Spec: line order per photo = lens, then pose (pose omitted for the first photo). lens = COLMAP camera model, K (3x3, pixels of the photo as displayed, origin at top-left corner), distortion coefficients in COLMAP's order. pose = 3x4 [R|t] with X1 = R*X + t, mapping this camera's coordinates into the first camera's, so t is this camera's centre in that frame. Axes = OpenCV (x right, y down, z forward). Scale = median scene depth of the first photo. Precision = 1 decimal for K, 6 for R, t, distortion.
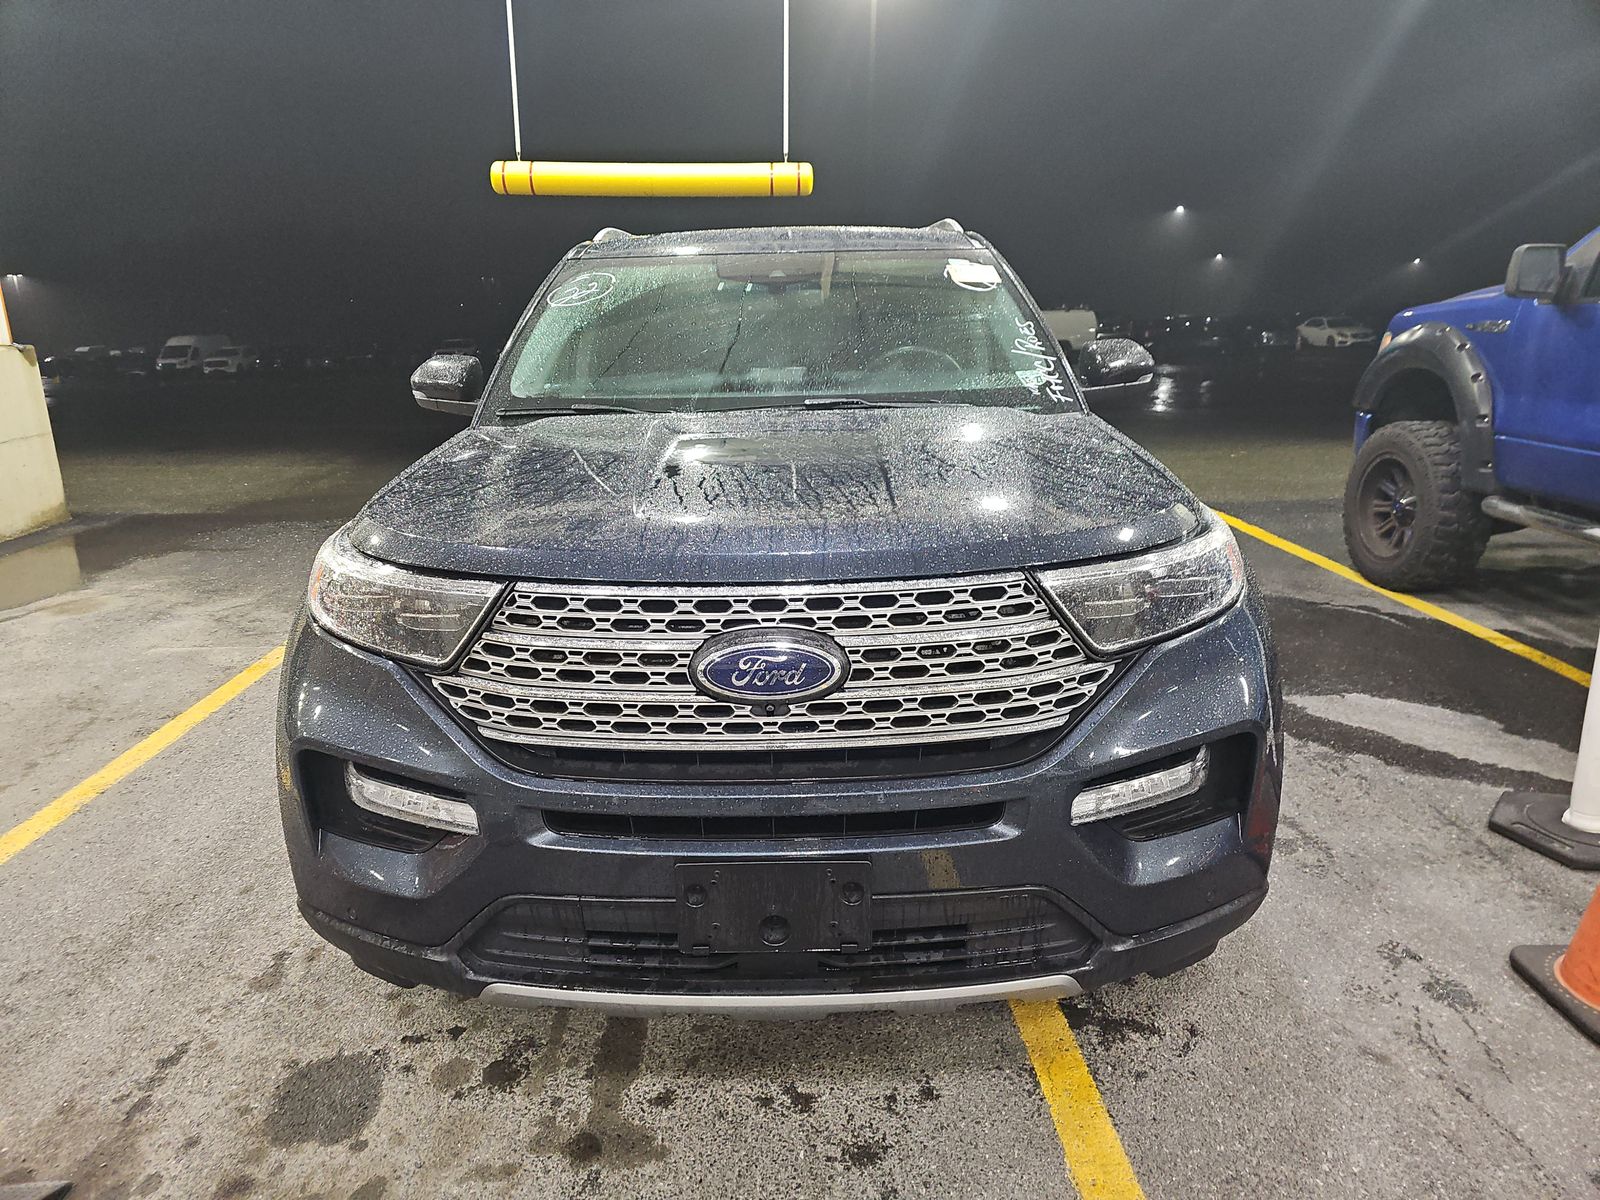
lens RADIAL K [[981.5, 0, 789.7], [0, 981.5, 598.2], [0, 0, 1]] dist [0.054061, -0.040500]
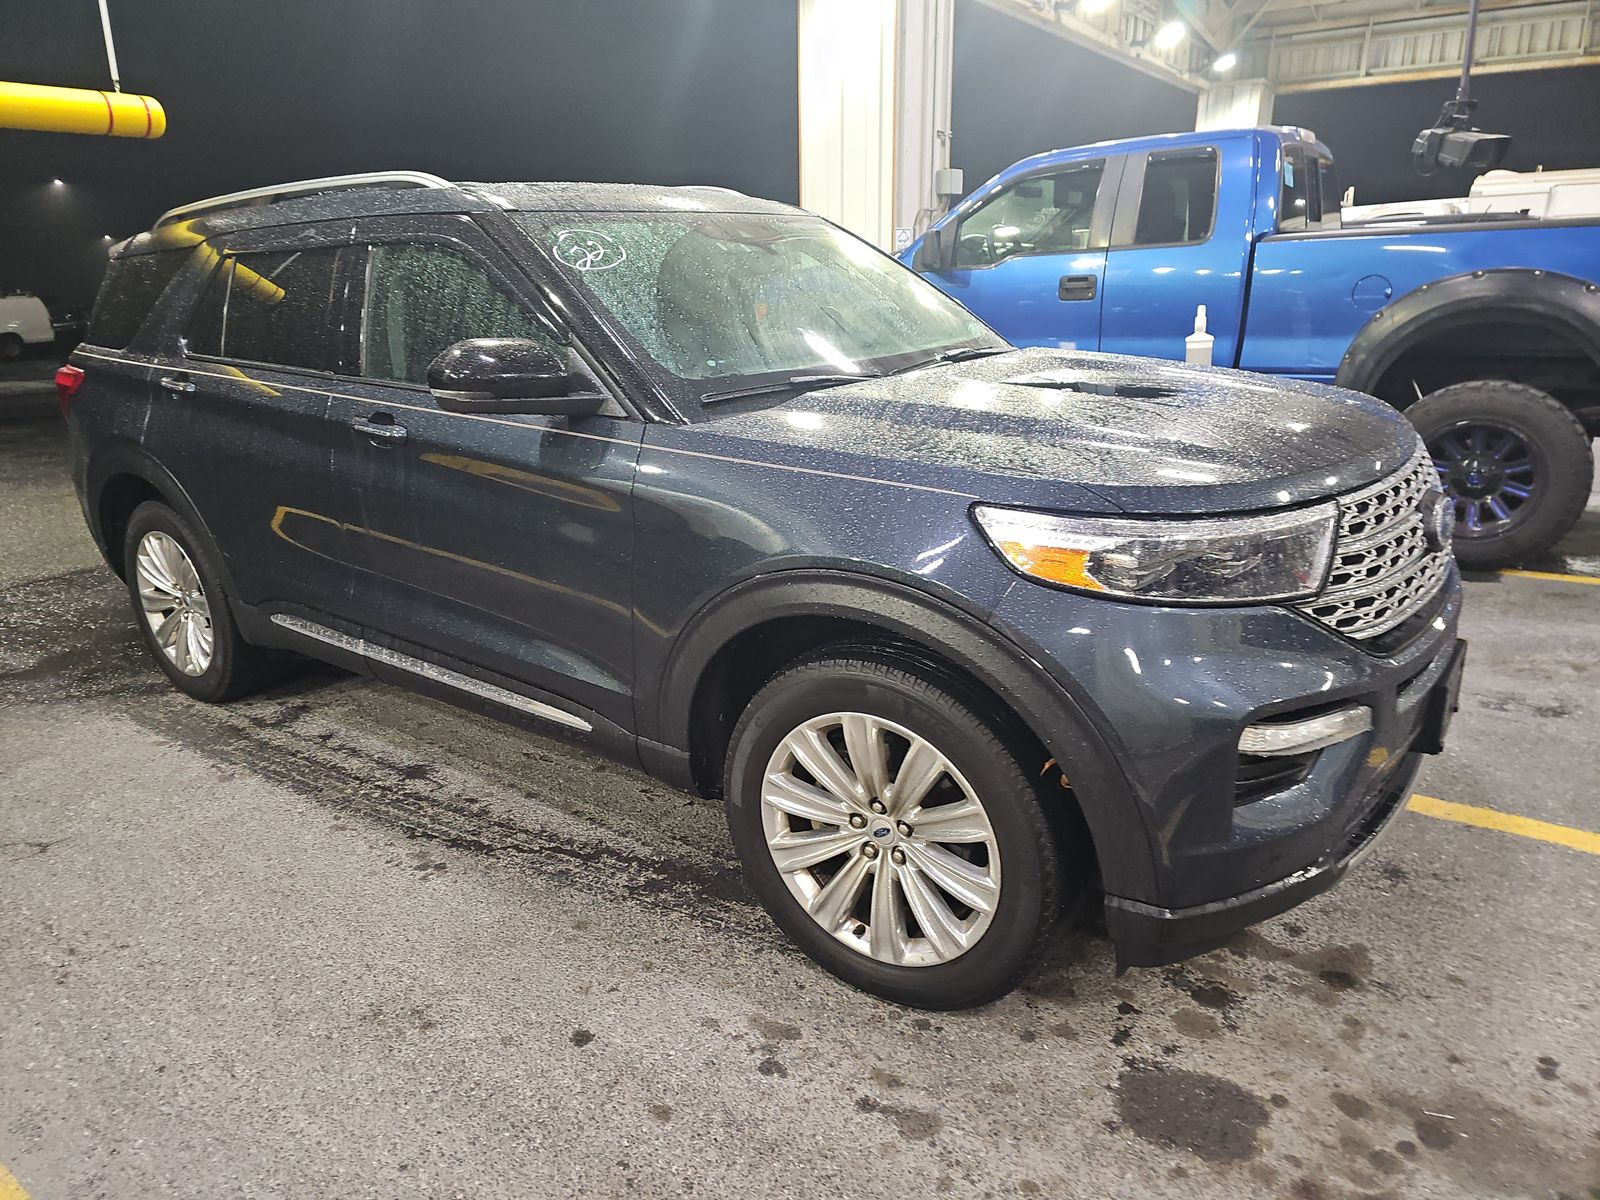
lens RADIAL K [[981.5, 0, 789.7], [0, 981.5, 598.2], [0, 0, 1]] dist [0.054061, -0.040500]
pose [[0.630810, -0.249483, 0.734736, -1.261968], [0.239873, 0.963219, 0.121121, -0.158465], [-0.737929, 0.099839, 0.667453, 0.608882]]
